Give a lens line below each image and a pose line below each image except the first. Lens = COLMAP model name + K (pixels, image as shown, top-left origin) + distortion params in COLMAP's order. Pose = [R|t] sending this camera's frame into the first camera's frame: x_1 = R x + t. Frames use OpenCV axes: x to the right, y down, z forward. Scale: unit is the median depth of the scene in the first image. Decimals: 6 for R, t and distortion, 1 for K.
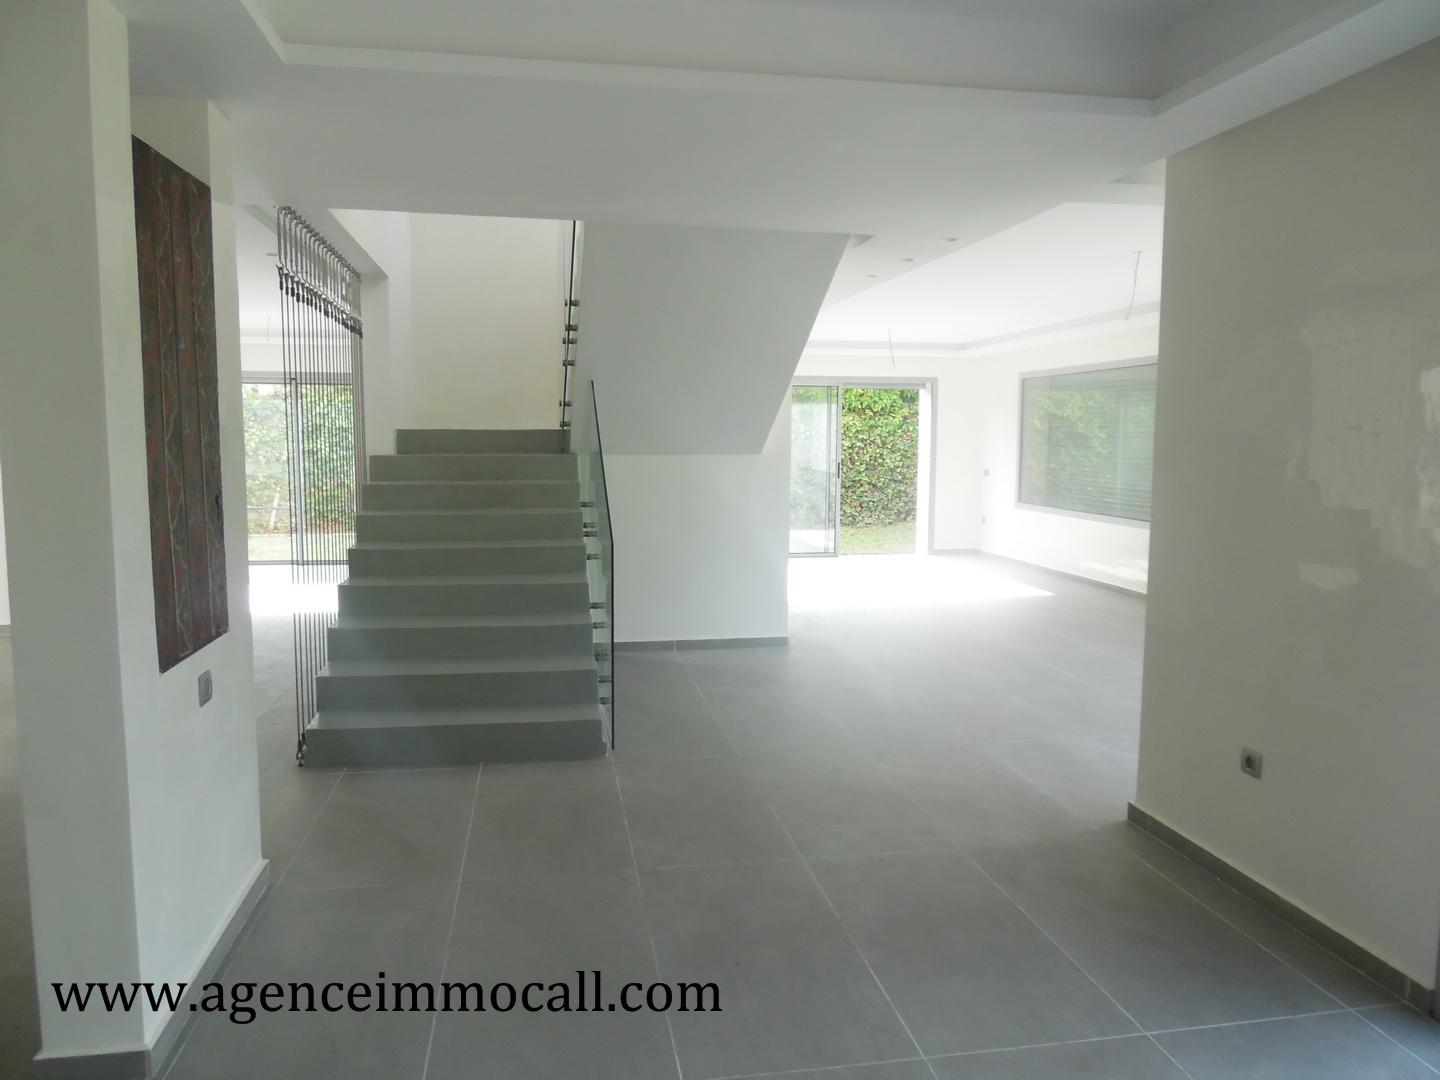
lens RADIAL K [[1027.9, 0, 729.8], [0, 1027.9, 543.0], [0, 0, 1]] dist [-0.004381, 0.001293]
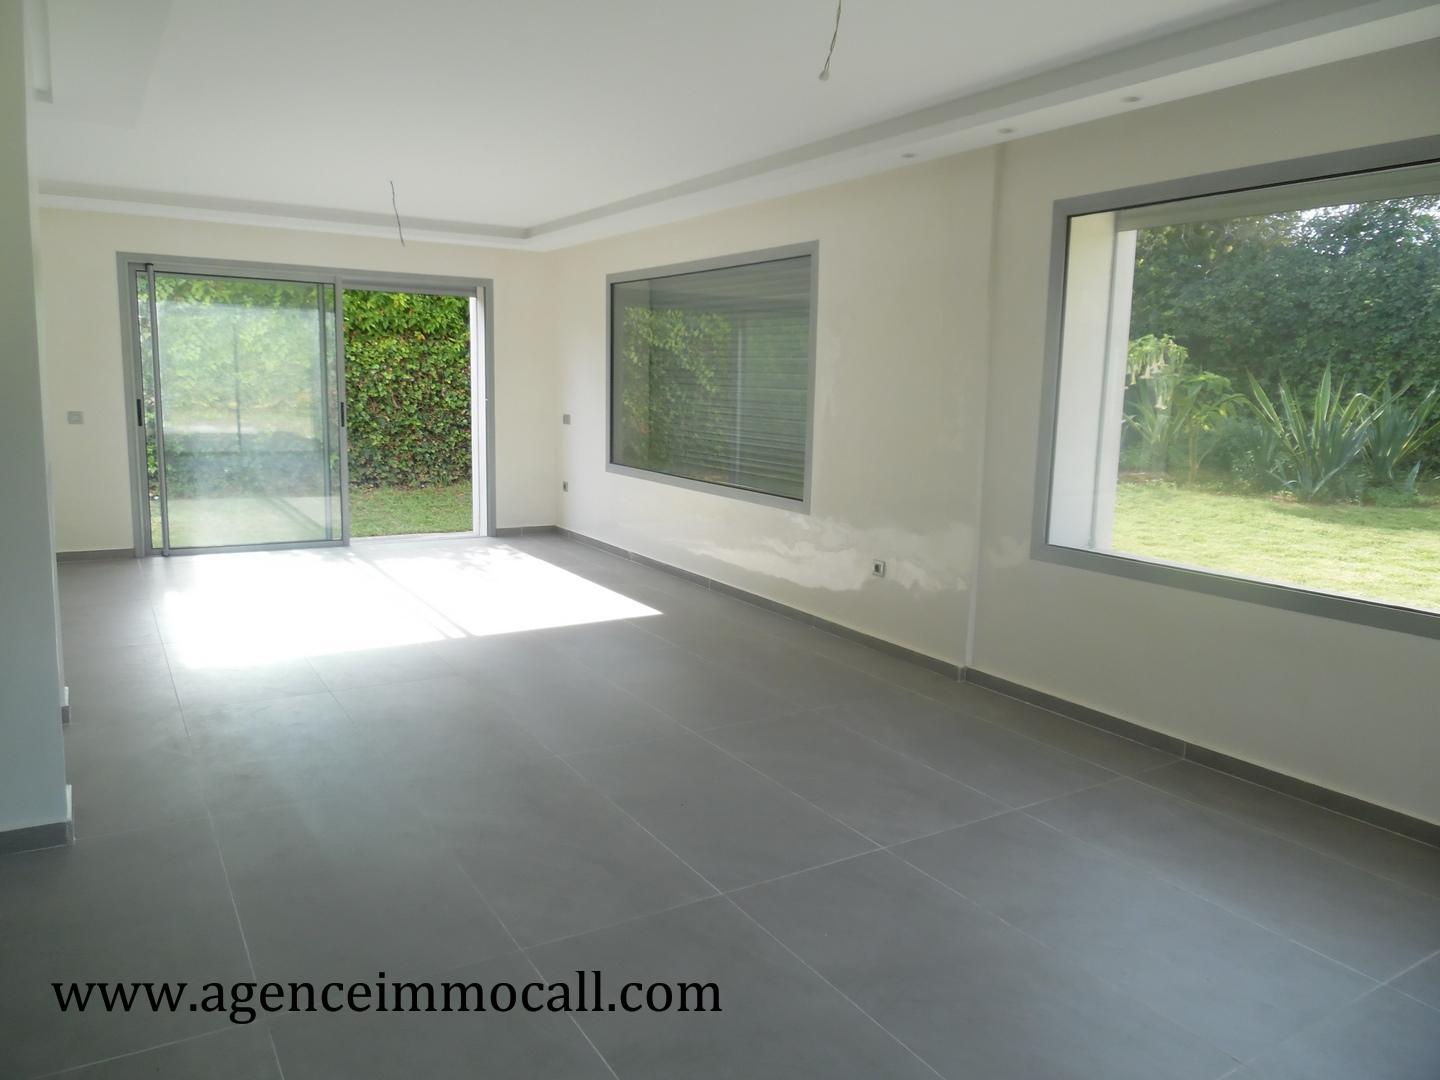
lens RADIAL K [[1027.9, 0, 719.6], [0, 1027.9, 536.0], [0, 0, 1]] dist [-0.004381, 0.001293]
pose [[0.932957, -0.035929, 0.358190, 0.065719], [0.016584, 0.998240, 0.056935, -0.019102], [-0.359605, -0.047178, 0.931911, 0.213200]]
